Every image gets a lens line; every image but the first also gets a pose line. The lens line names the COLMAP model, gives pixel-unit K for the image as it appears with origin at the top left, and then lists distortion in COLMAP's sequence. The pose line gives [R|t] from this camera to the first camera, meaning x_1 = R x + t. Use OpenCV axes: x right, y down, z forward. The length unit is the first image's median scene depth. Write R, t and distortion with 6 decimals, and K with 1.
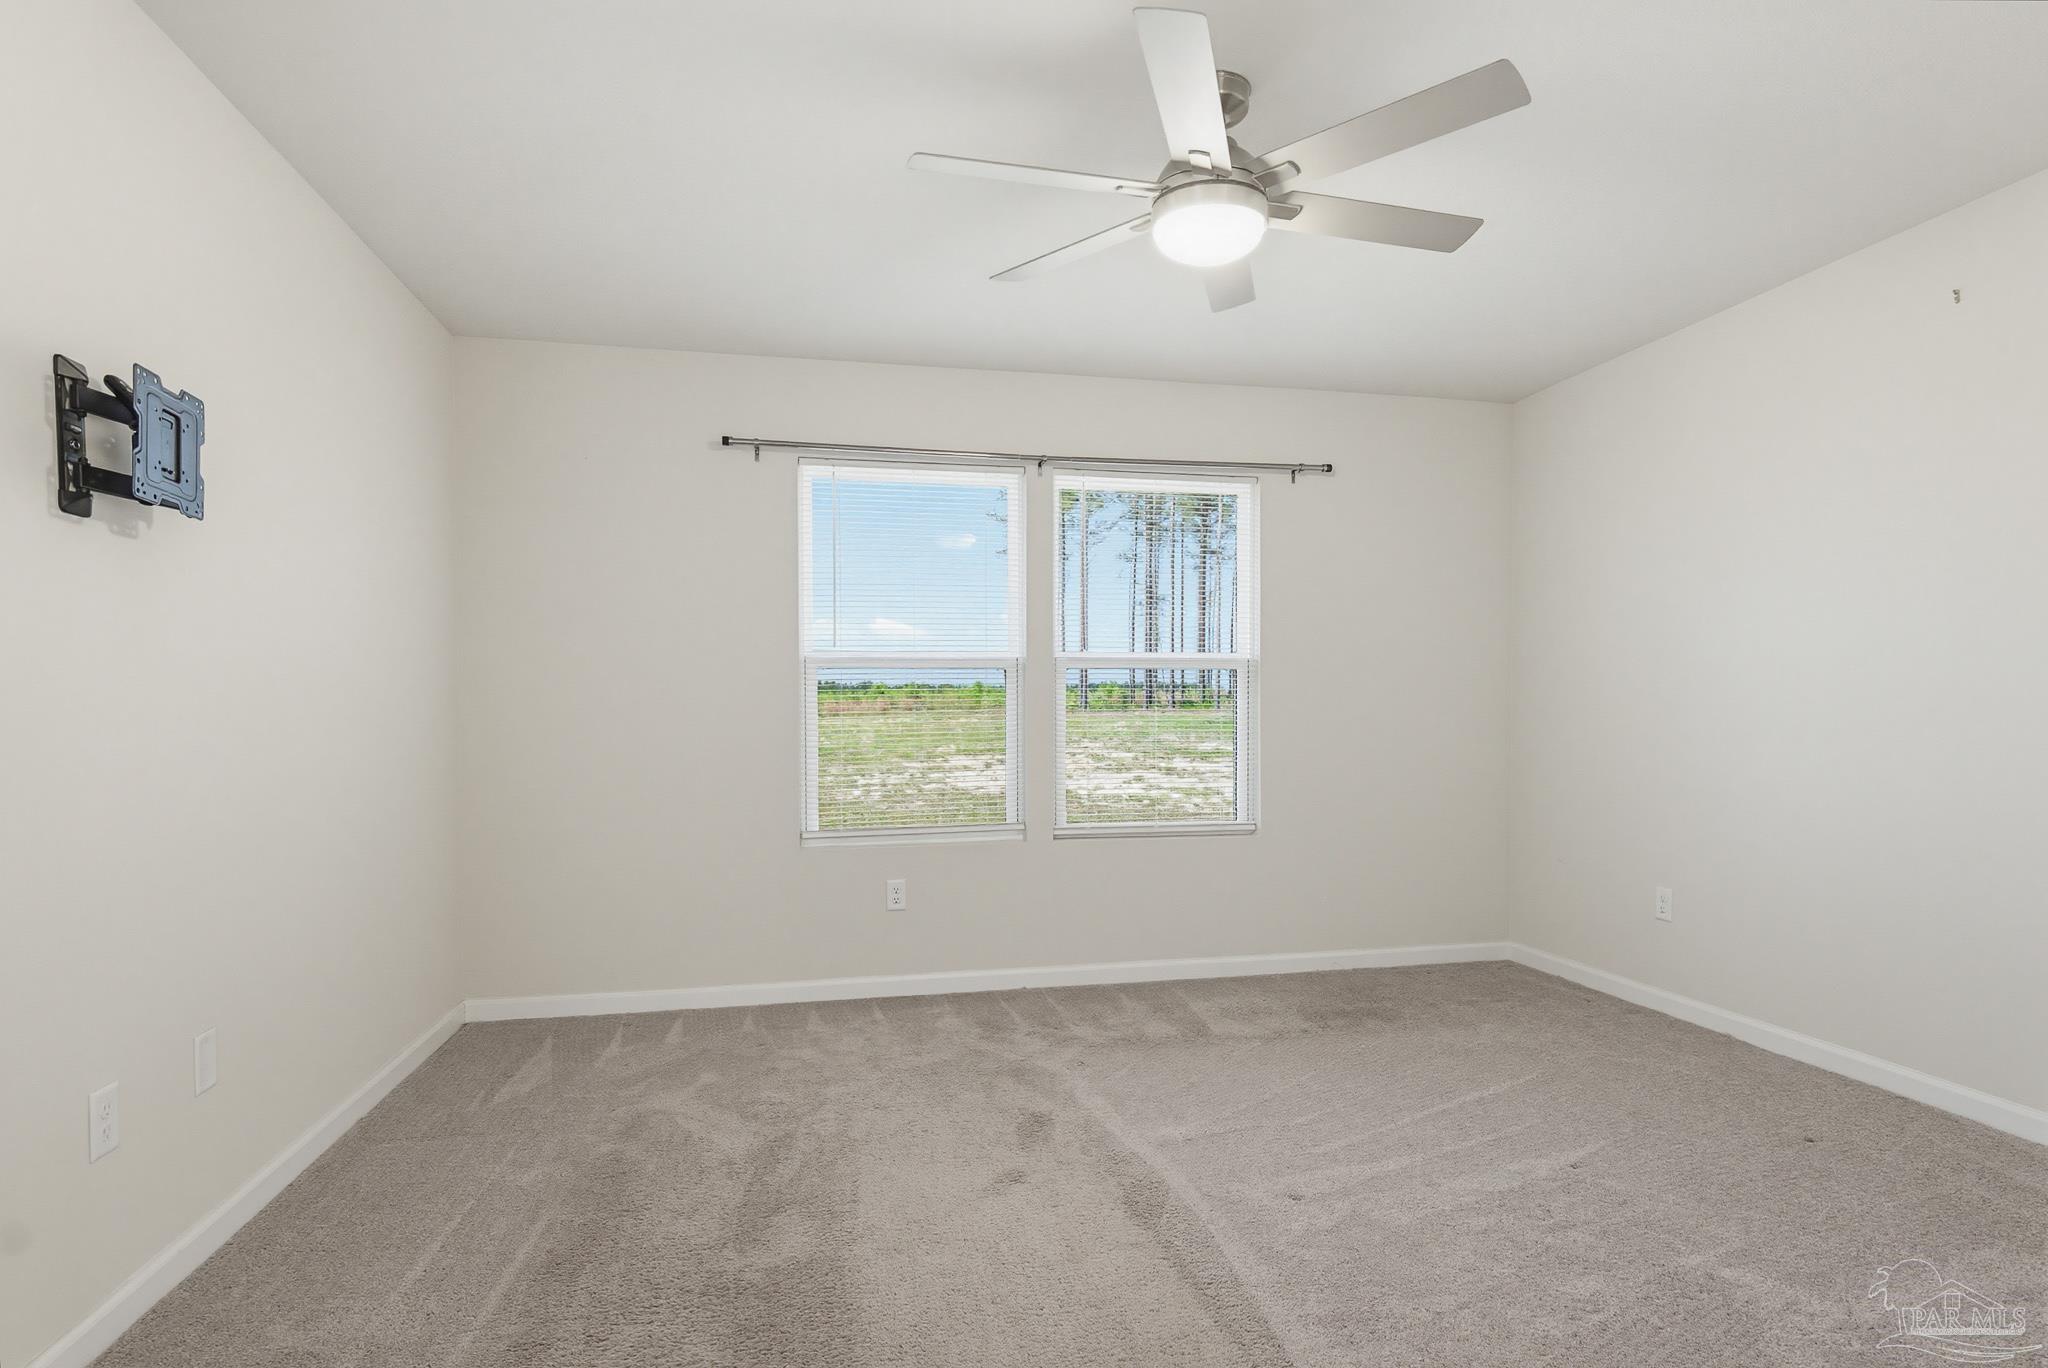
lens RADIAL K [[1066.2, 0, 1026.8], [0, 1066.2, 736.0], [0, 0, 1]] dist [-0.000961, 0.013701]
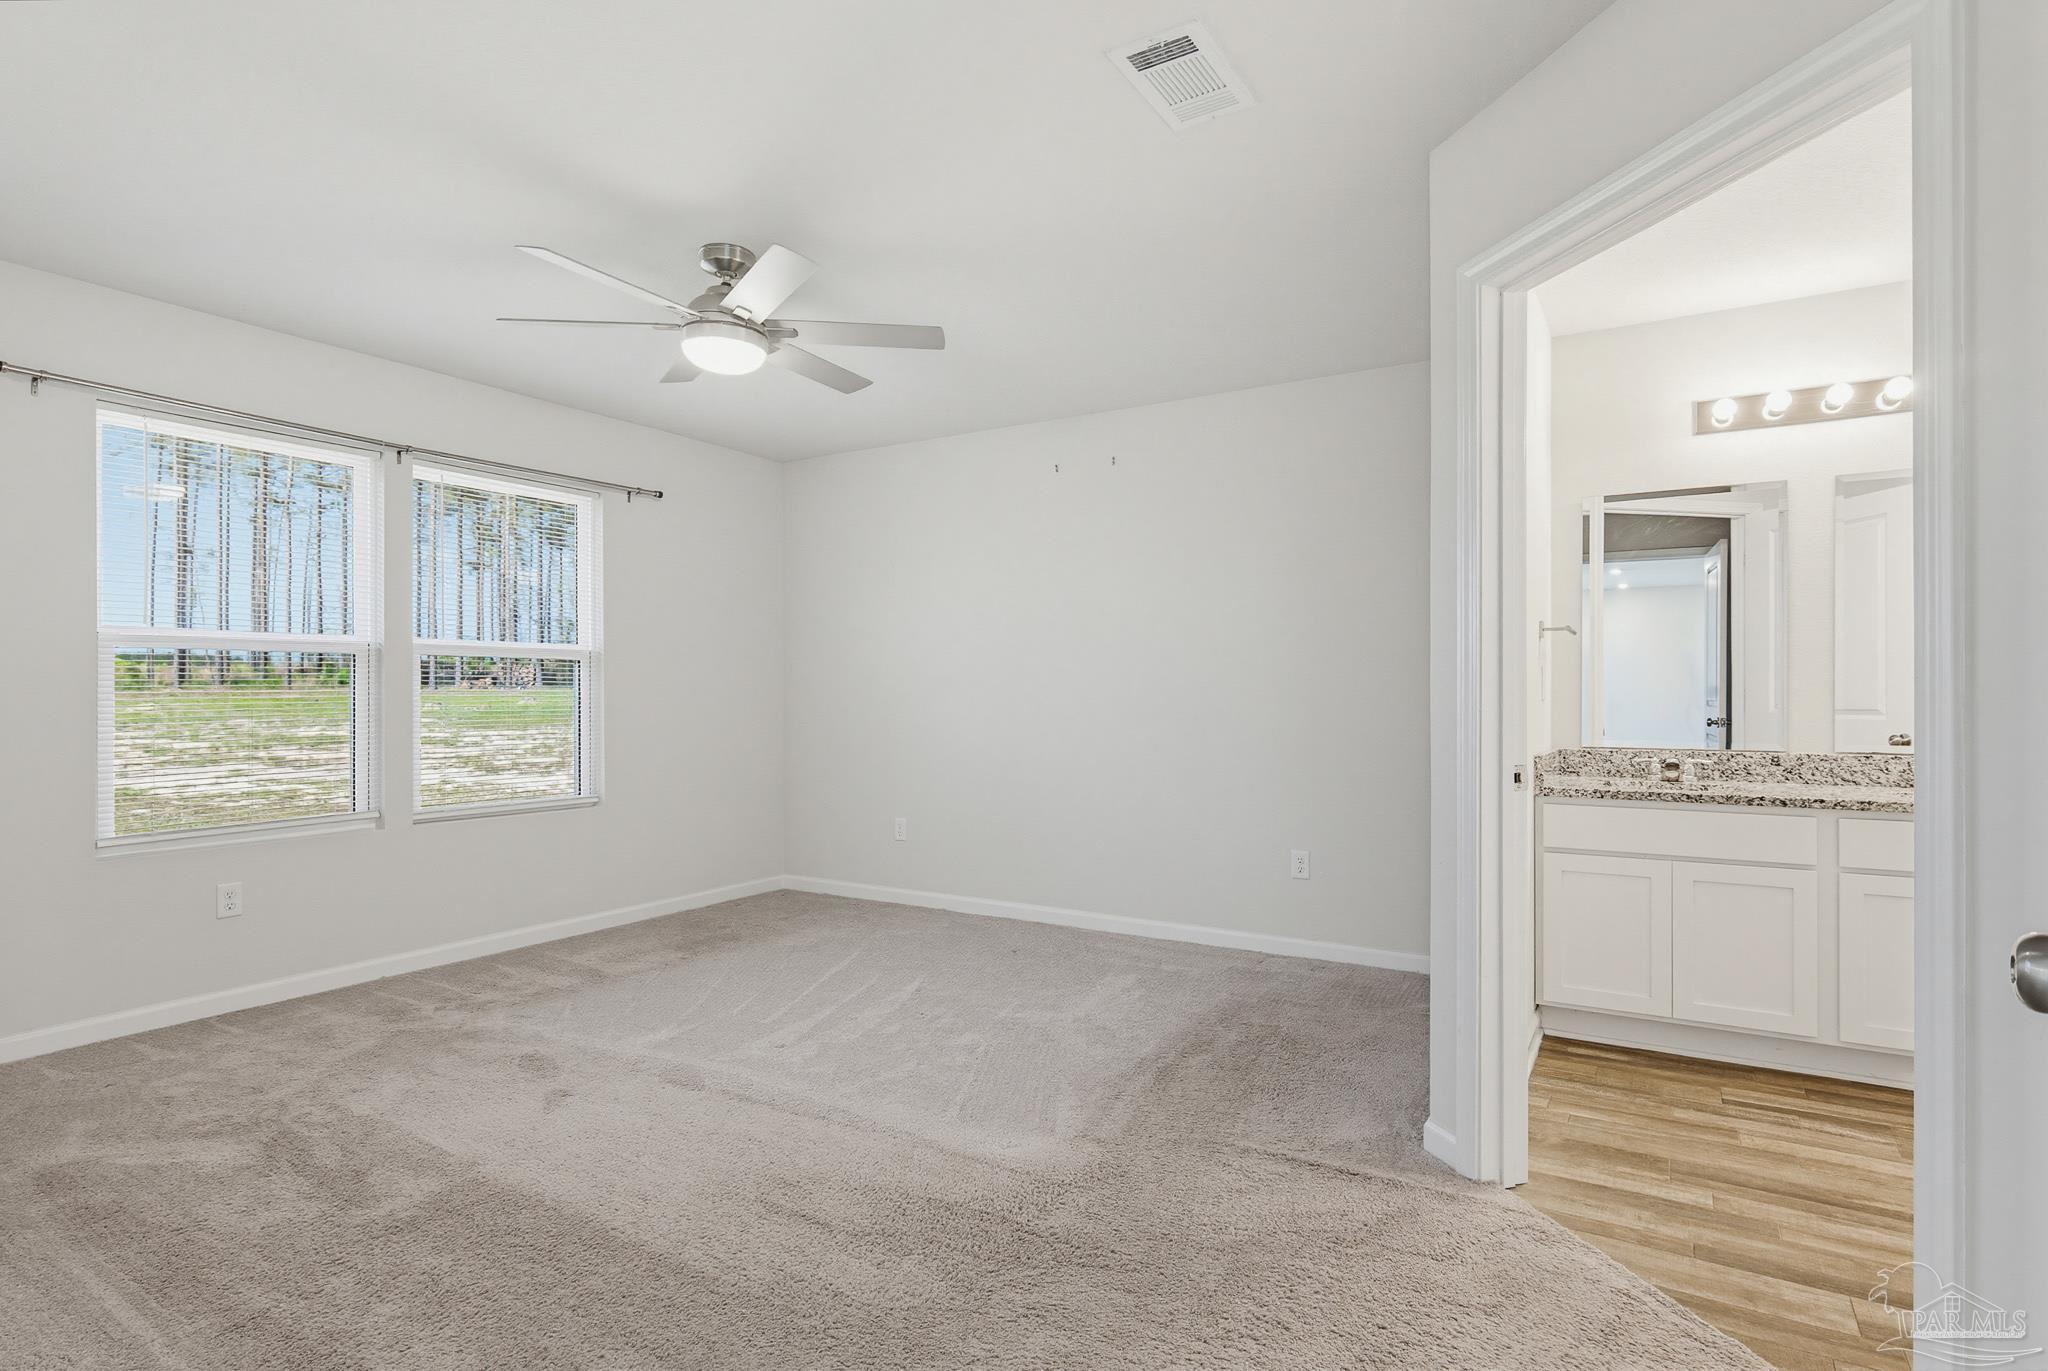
lens RADIAL K [[1038.5, 0, 1024.4], [0, 1038.5, 690.1], [0, 0, 1]] dist [-0.000859, 0.000209]
pose [[0.690395, 0.004920, 0.723416, -0.302499], [0.018396, 0.999534, -0.024354, 0.004740], [-0.723199, 0.030122, 0.689983, -0.103622]]
